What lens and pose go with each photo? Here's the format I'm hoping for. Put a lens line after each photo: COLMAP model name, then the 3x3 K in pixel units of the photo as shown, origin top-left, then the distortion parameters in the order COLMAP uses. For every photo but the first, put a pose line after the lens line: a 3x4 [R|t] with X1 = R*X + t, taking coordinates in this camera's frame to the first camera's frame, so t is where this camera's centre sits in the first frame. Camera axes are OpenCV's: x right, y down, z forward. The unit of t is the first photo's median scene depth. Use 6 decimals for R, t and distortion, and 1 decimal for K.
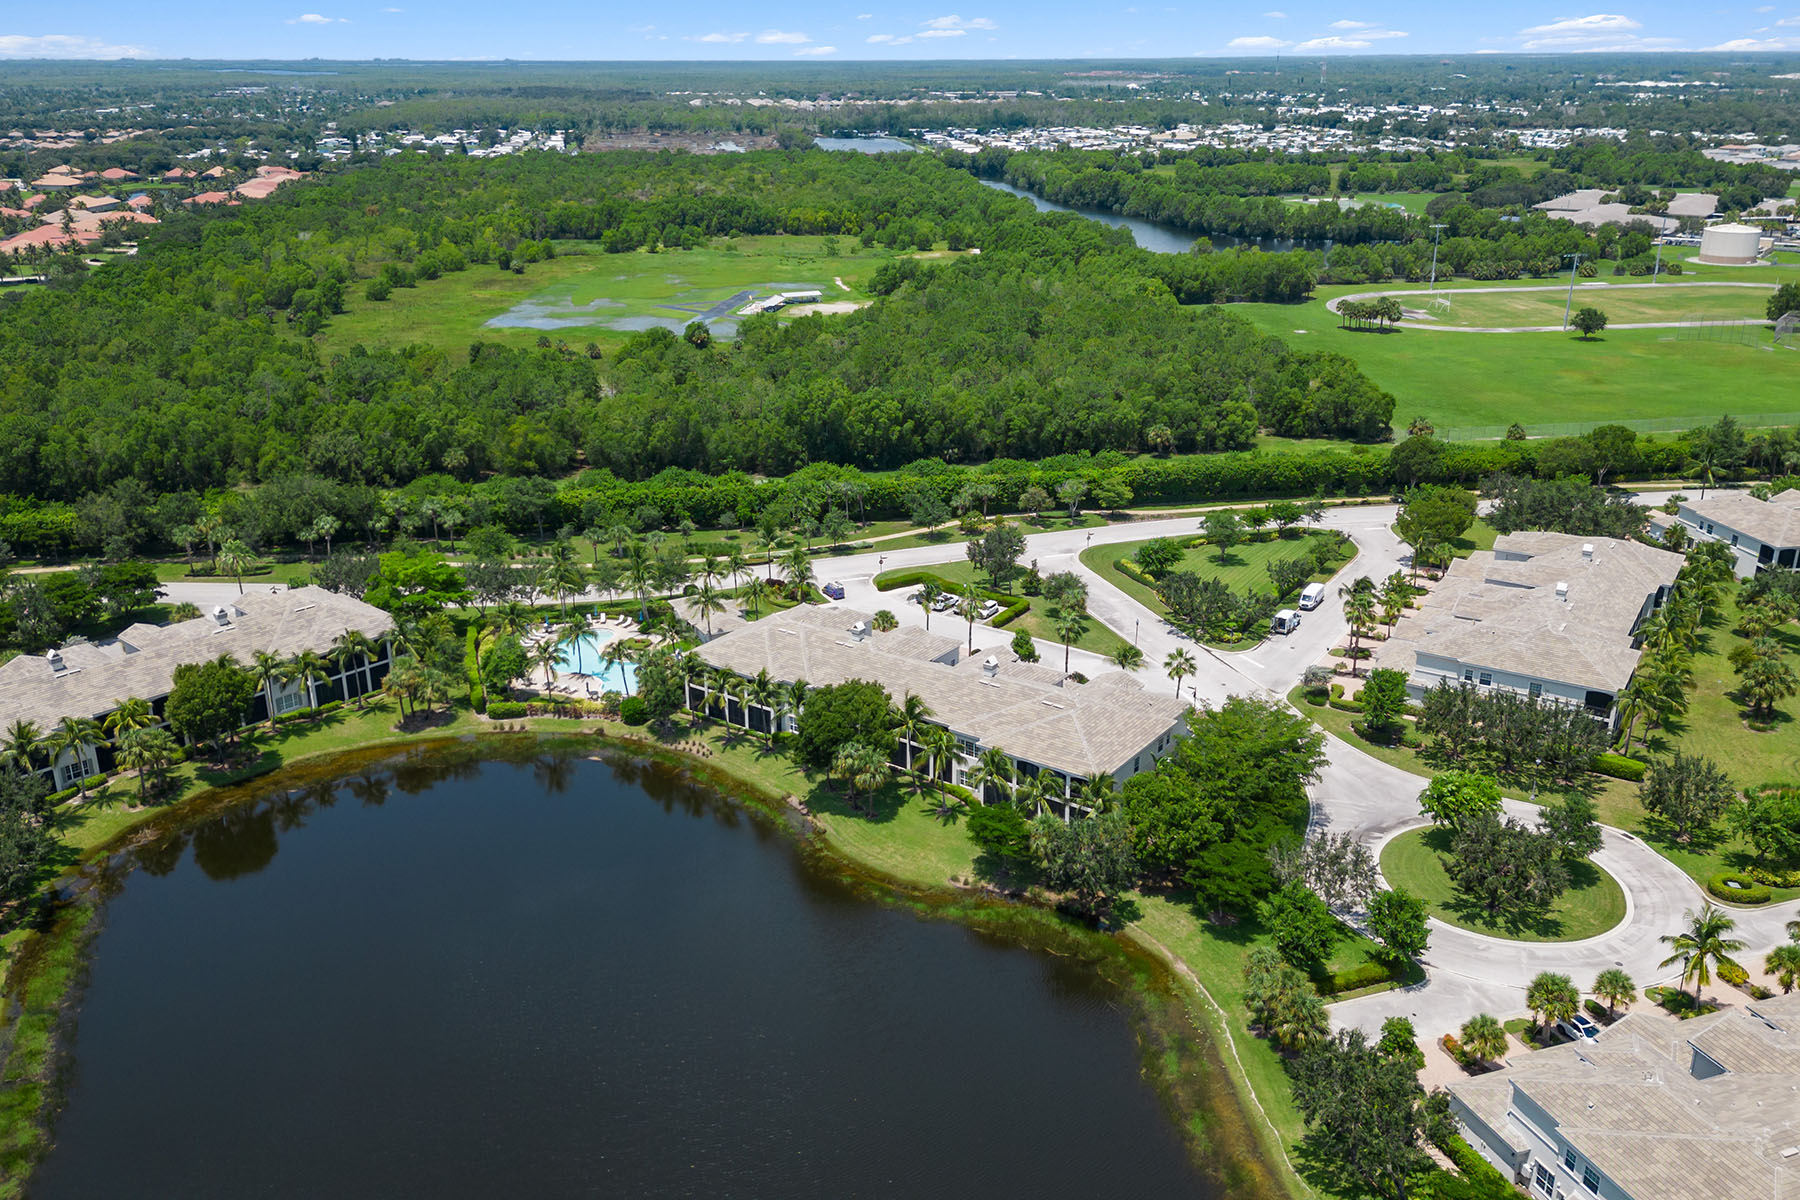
lens RADIAL K [[1573.6, 0, 900.0], [0, 1573.6, 600.0], [0, 0, 1]] dist [0.148316, -0.221378]
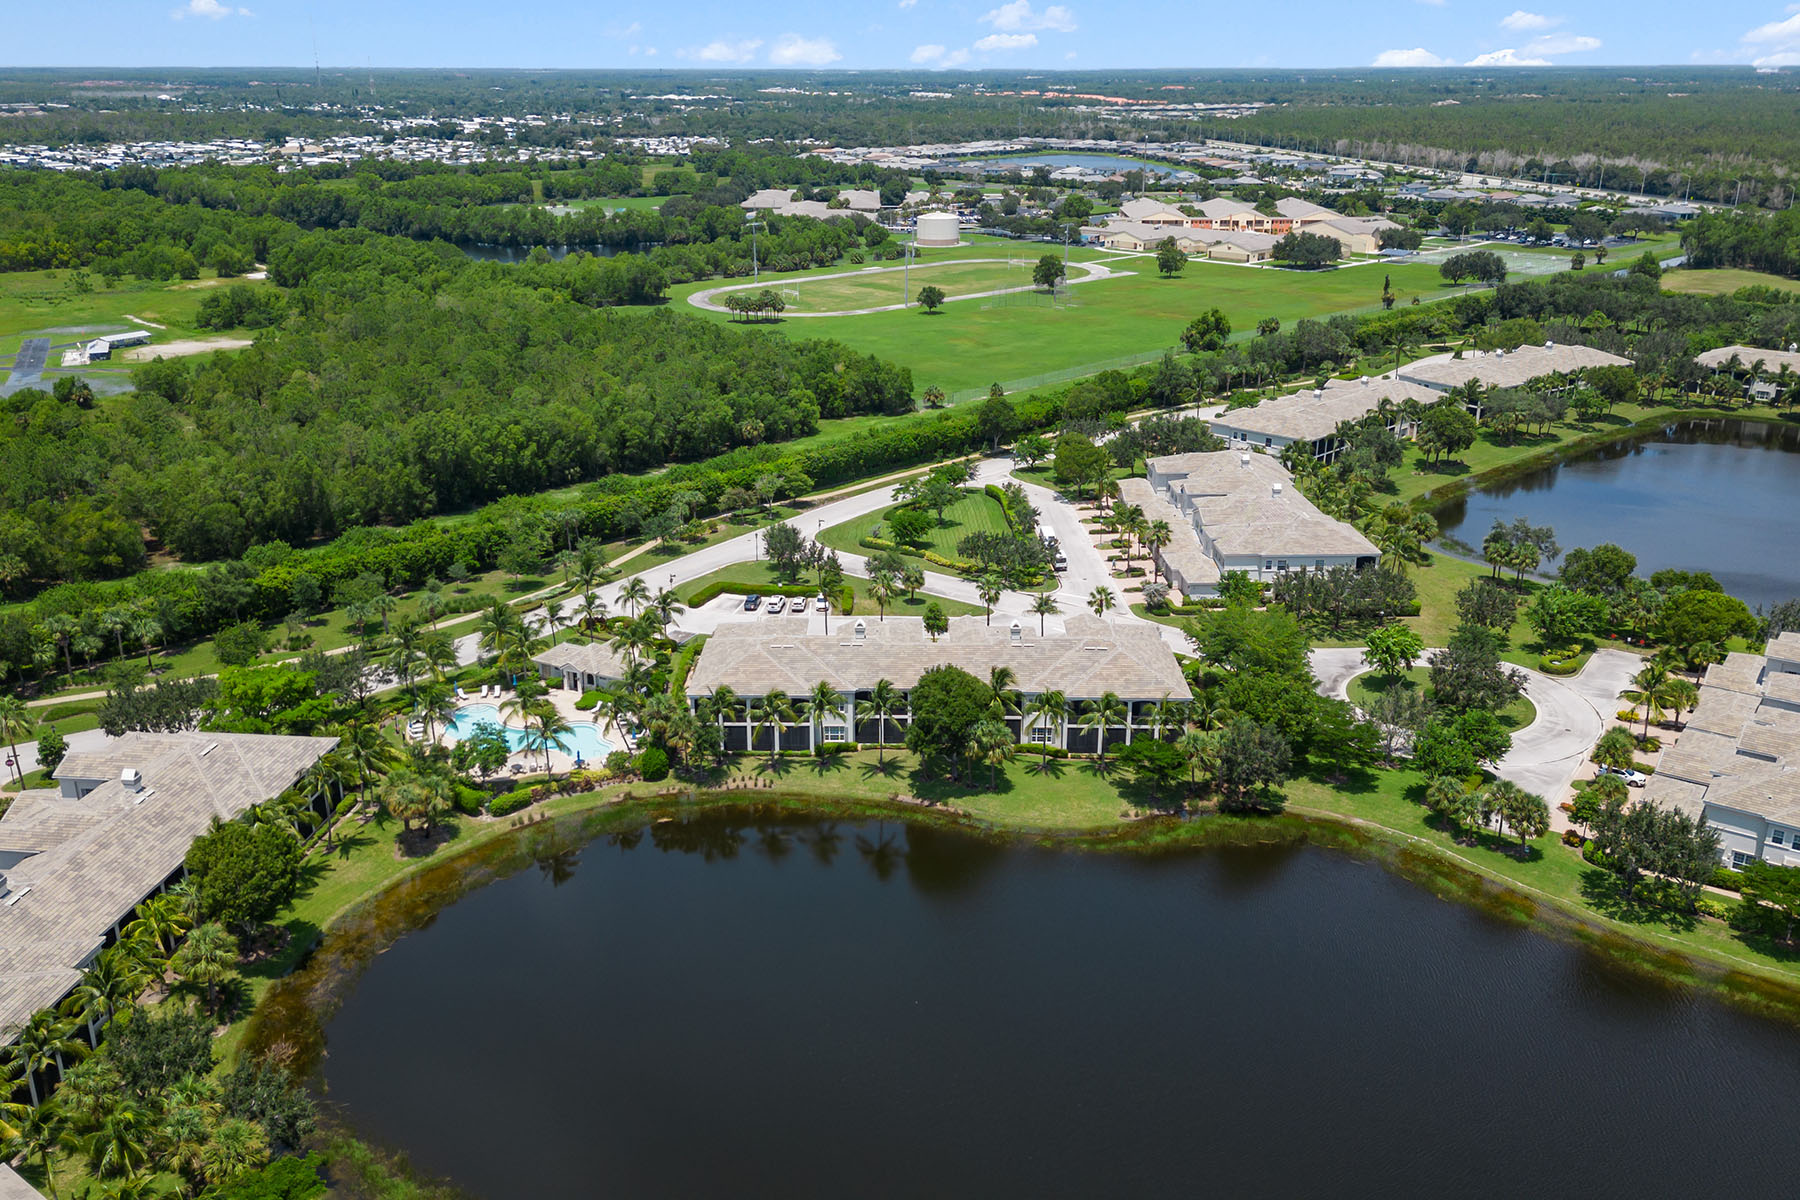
lens RADIAL K [[1573.6, 0, 900.0], [0, 1573.6, 600.0], [0, 0, 1]] dist [0.148316, -0.221378]
pose [[0.804955, -0.190384, 0.561962, -0.464642], [0.194988, 0.979399, 0.052505, -0.037546], [-0.560381, 0.067311, 0.825495, 0.127631]]
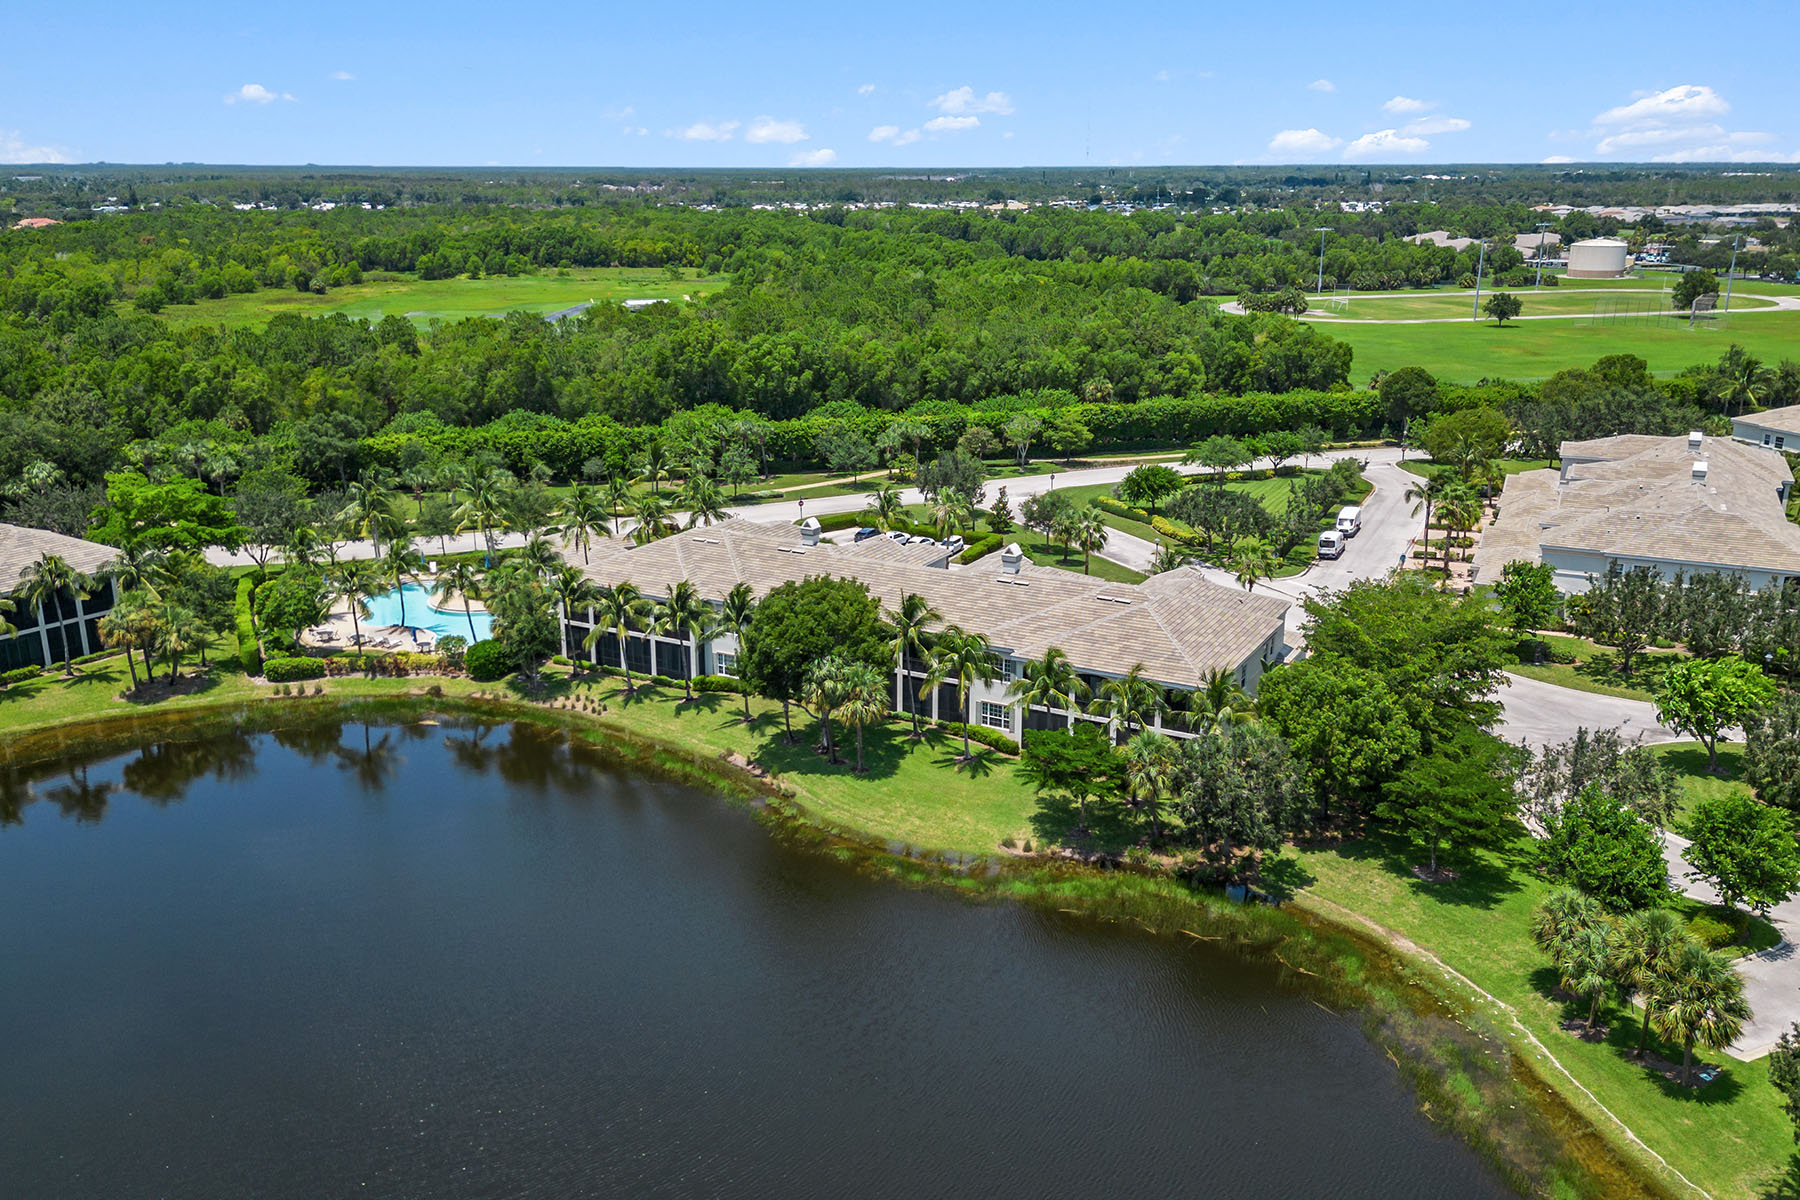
lens RADIAL K [[1533.8, 0, 904.5], [0, 1533.8, 599.9], [0, 0, 1]] dist [0.076991, -0.051349]
pose [[0.992177, -0.029000, 0.121427, -0.056743], [0.038012, 0.996638, -0.072573, 0.083659], [-0.118914, 0.076621, 0.989944, 0.258184]]
